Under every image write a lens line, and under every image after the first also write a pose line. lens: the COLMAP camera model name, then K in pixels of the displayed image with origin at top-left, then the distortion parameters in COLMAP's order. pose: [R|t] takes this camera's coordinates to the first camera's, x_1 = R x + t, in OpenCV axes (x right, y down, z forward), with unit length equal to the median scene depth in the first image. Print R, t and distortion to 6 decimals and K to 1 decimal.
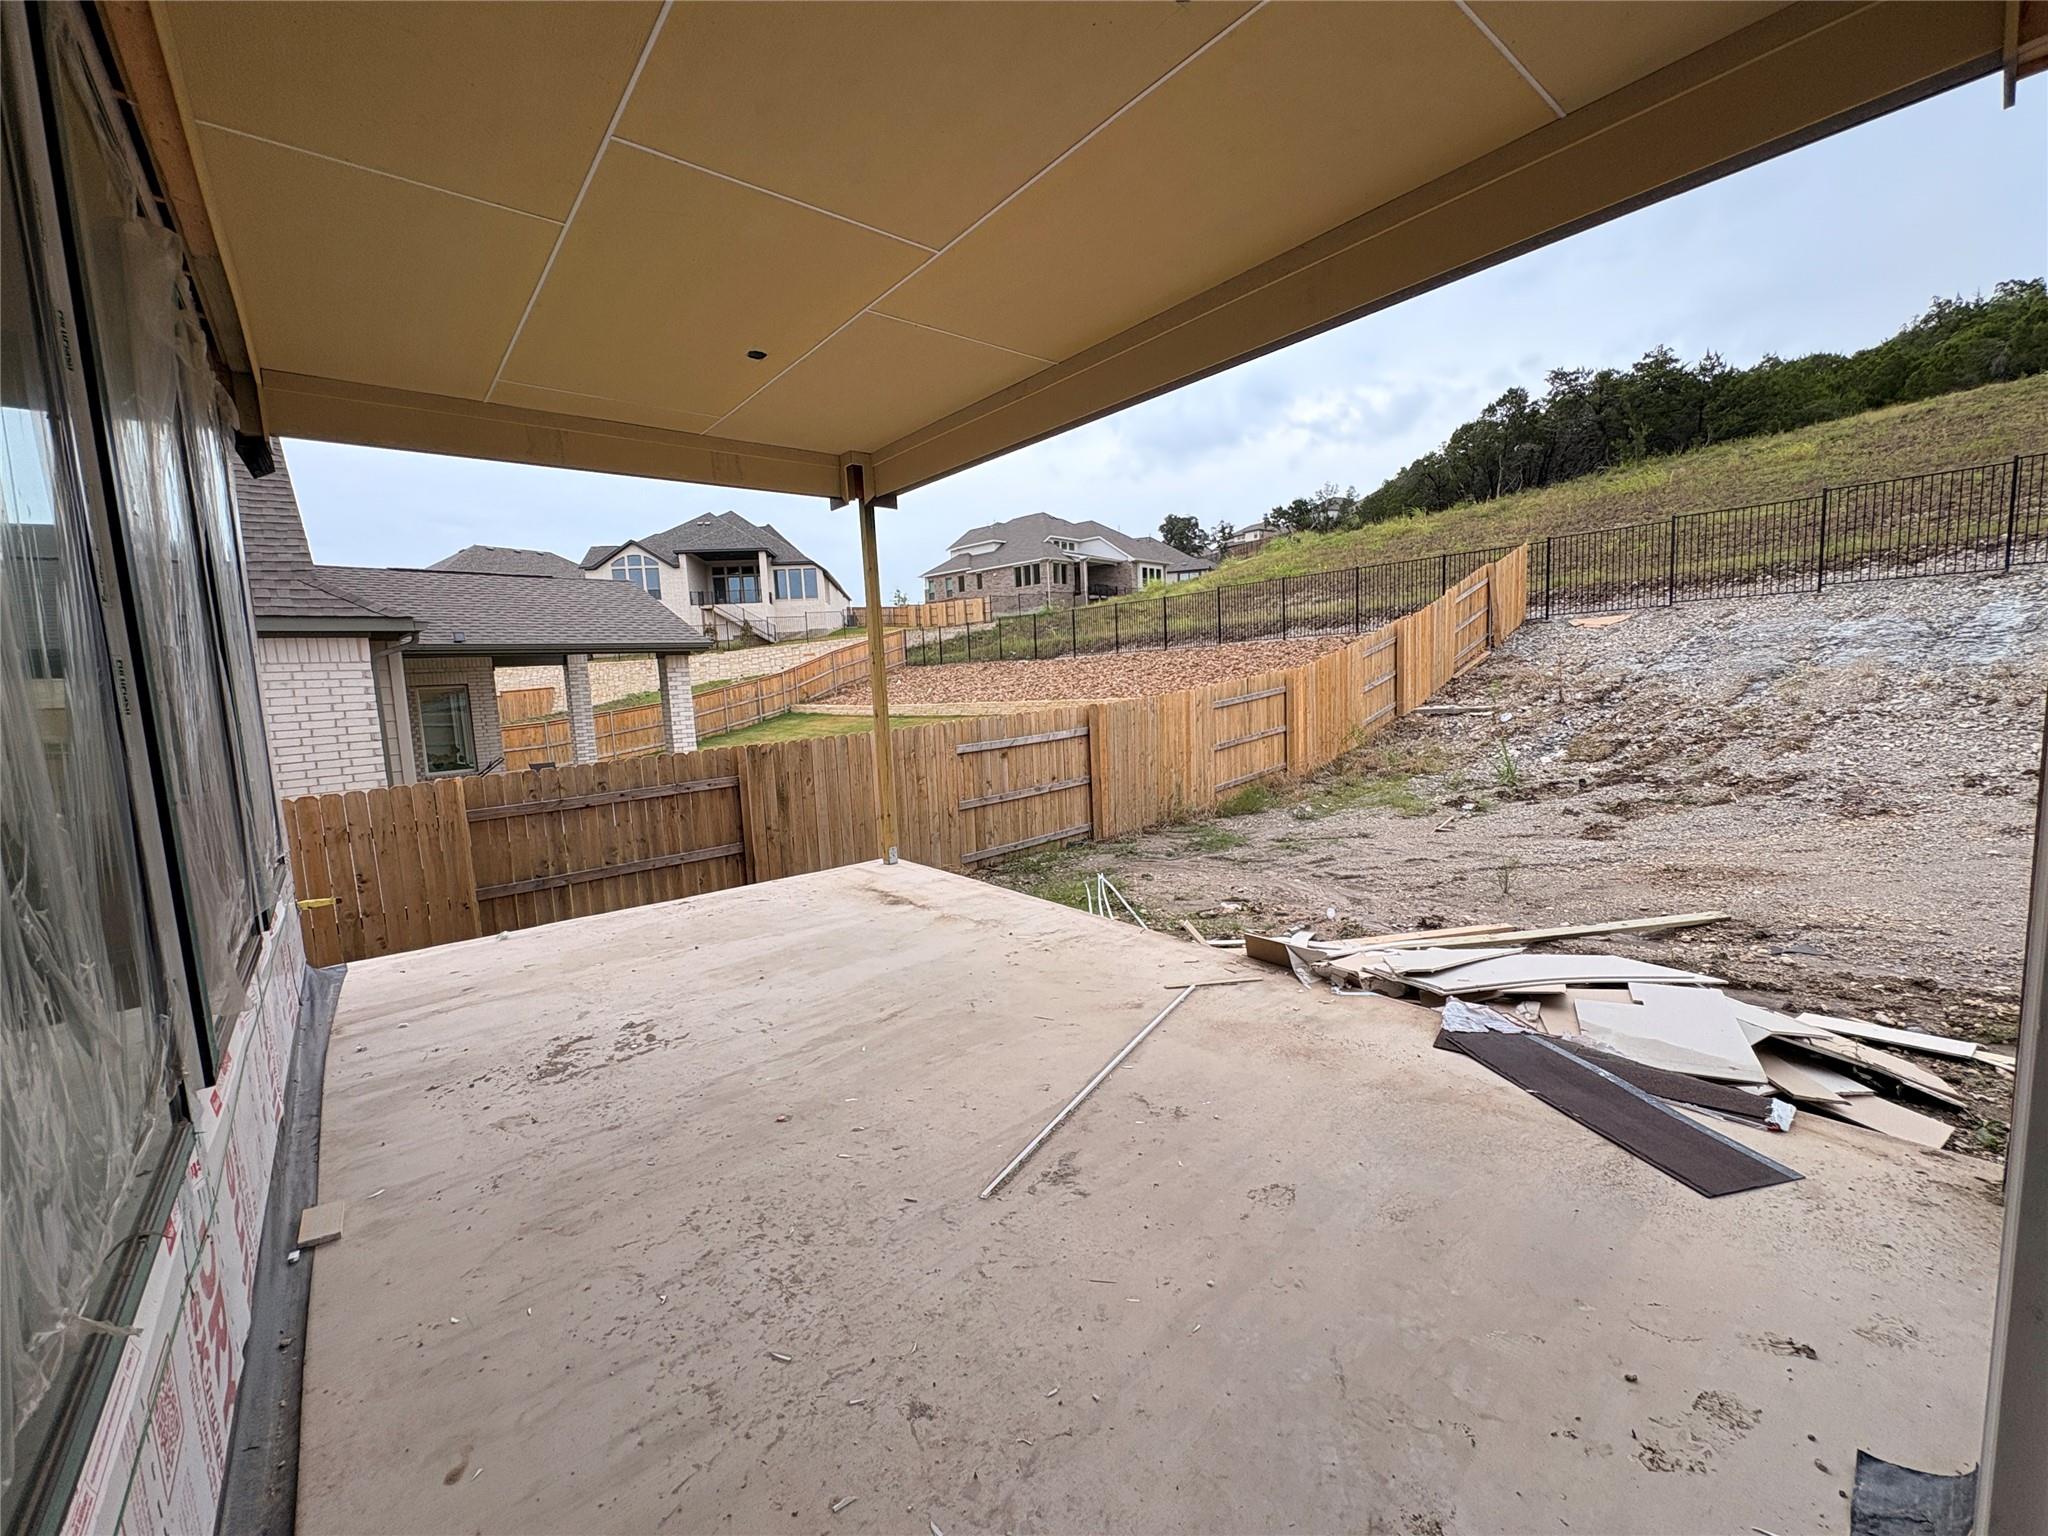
lens RADIAL K [[817.5, 0, 1024.0], [0, 817.5, 768.0], [0, 0, 1]] dist [0.001206, 0.000020]
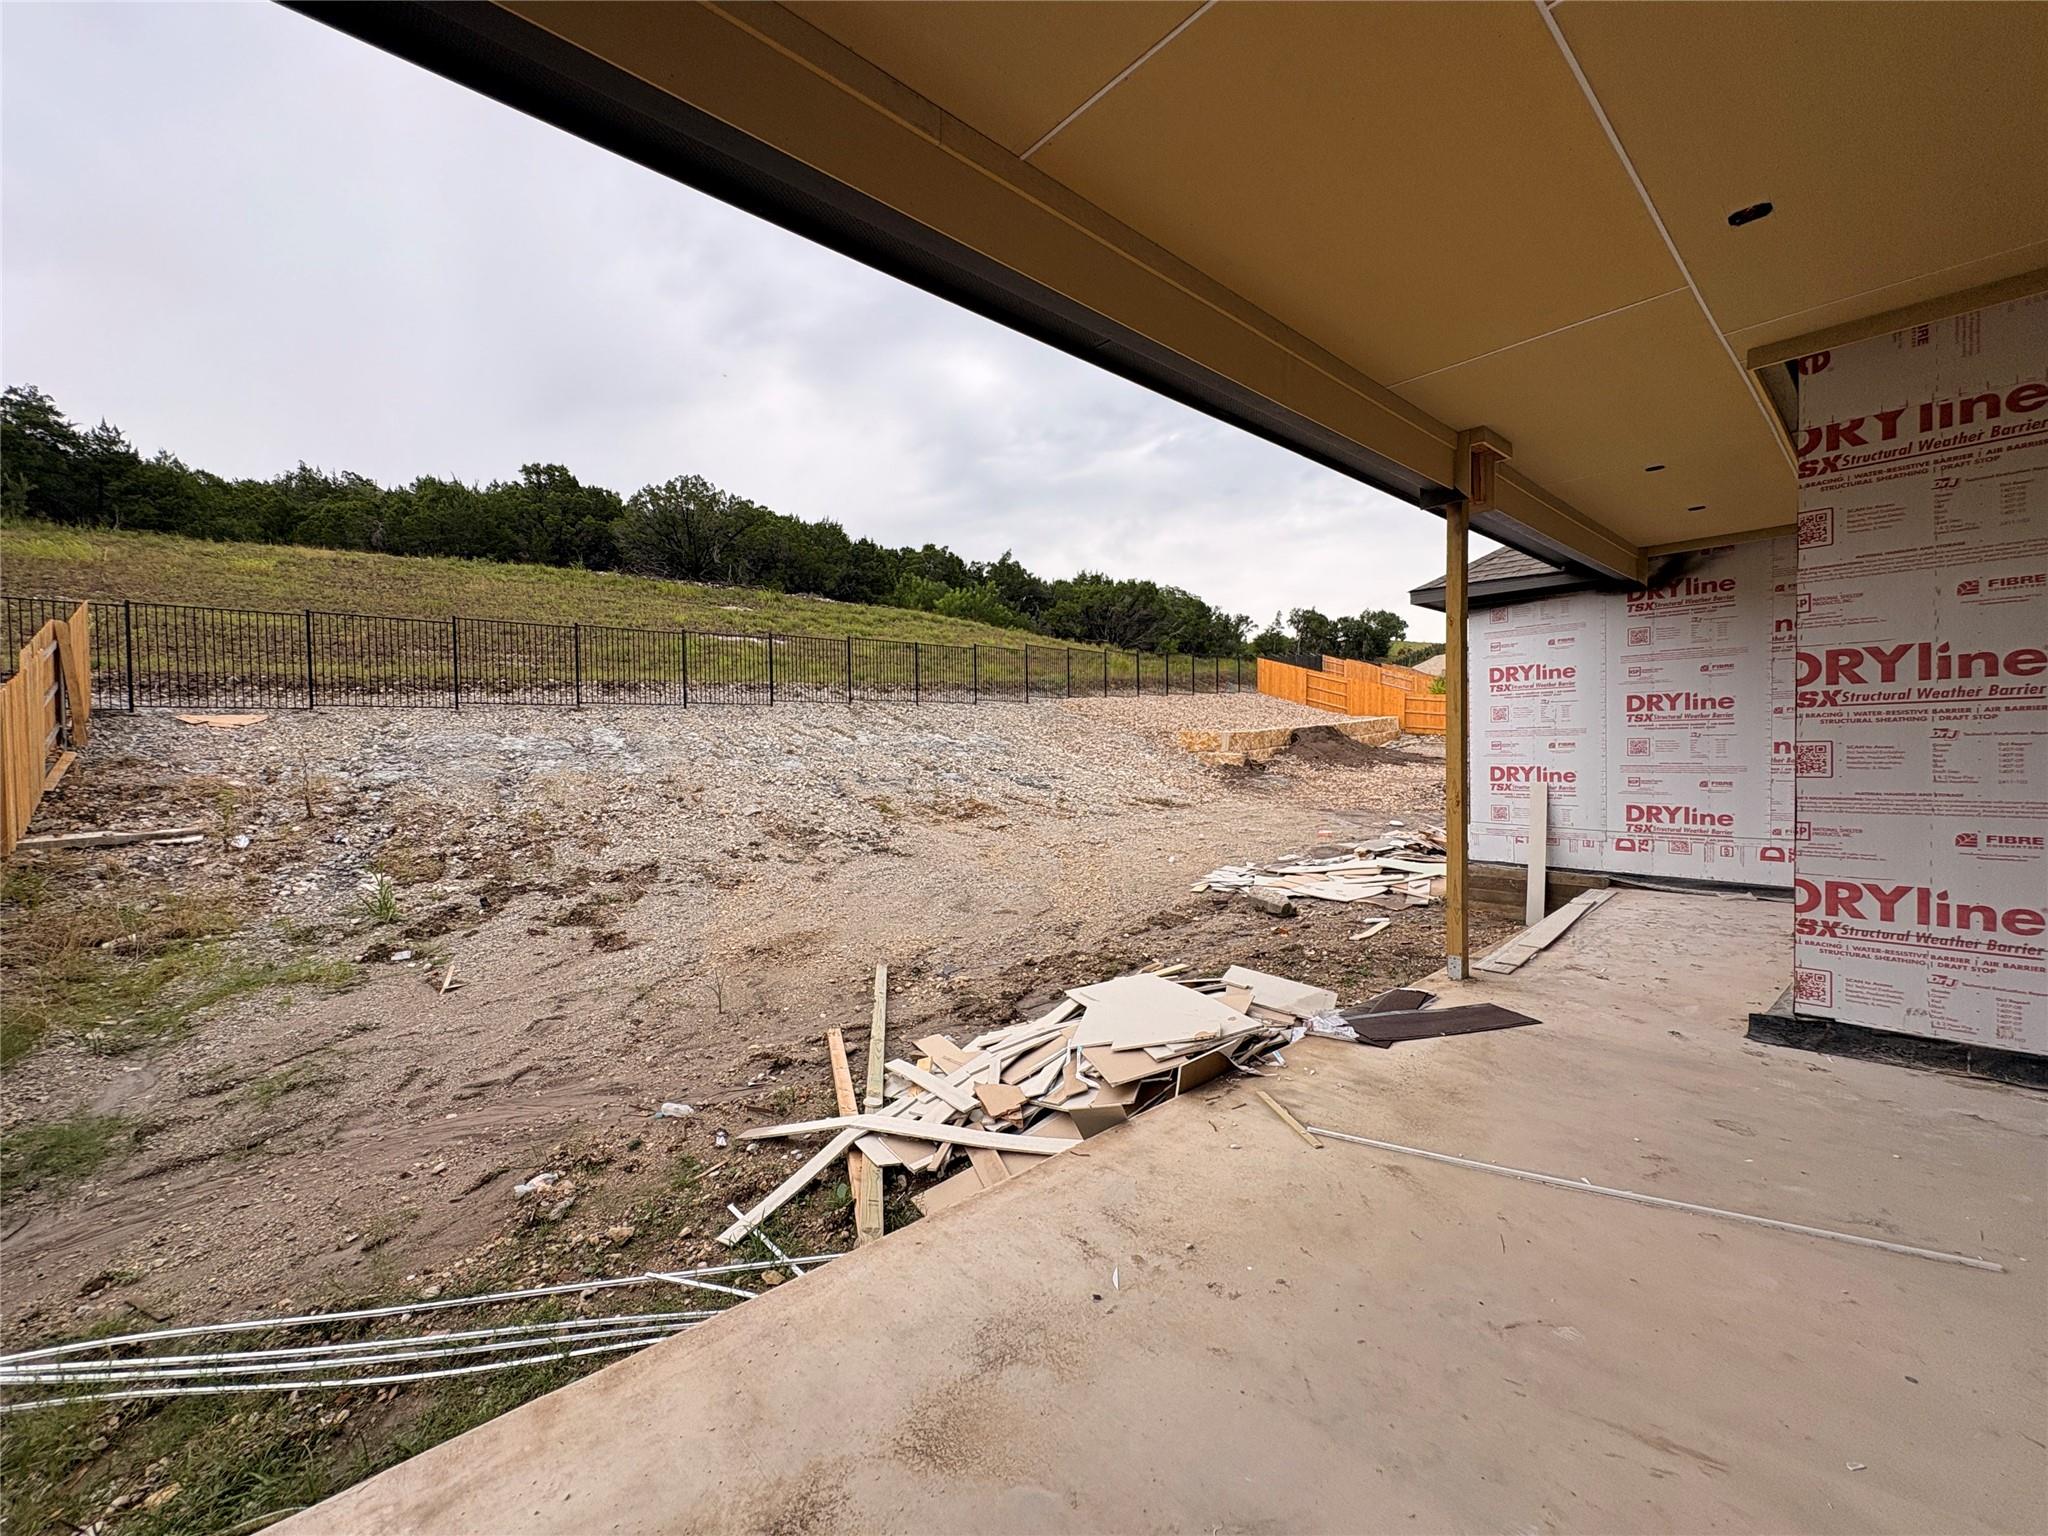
lens RADIAL K [[817.5, 0, 1024.0], [0, 817.5, 768.0], [0, 0, 1]] dist [0.001206, 0.000020]
pose [[-0.040648, 0.020810, 0.998957, -0.296683], [0.127388, 0.991732, -0.015476, -0.052299], [-0.991020, 0.126626, -0.042963, 0.648894]]
